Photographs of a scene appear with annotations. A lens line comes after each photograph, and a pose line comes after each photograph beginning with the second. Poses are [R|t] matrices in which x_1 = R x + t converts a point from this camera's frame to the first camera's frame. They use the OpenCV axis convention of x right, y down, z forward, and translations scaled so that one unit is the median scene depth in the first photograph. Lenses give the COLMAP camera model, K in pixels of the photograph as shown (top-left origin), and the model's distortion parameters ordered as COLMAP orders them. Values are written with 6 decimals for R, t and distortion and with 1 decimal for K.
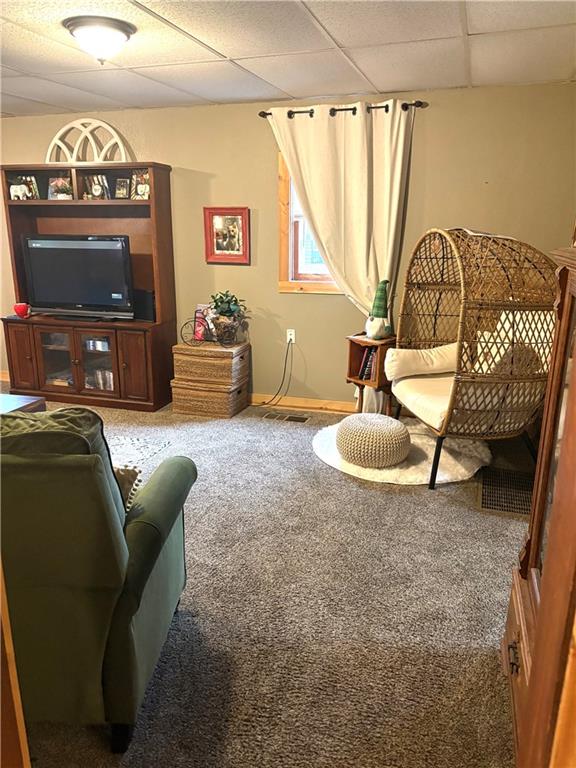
lens RADIAL K [[583.2, 0, 287.6], [0, 583.2, 398.6], [0, 0, 1]] dist [-0.000216, 0.003643]
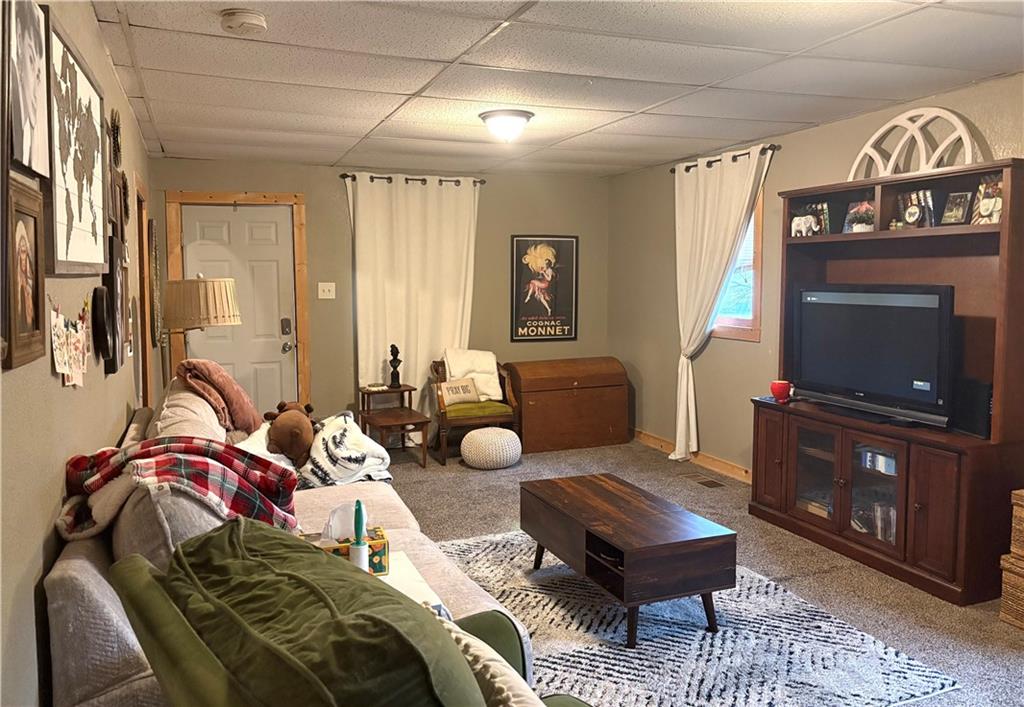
lens RADIAL K [[765.3, 0, 511.4], [0, 765.3, 331.5], [0, 0, 1]] dist [0.048640, -0.068320]
pose [[0.613815, 0.045954, -0.788111, 0.060761], [-0.215548, 0.970128, -0.111311, -0.053258], [0.759454, 0.238200, 0.605385, 0.208601]]
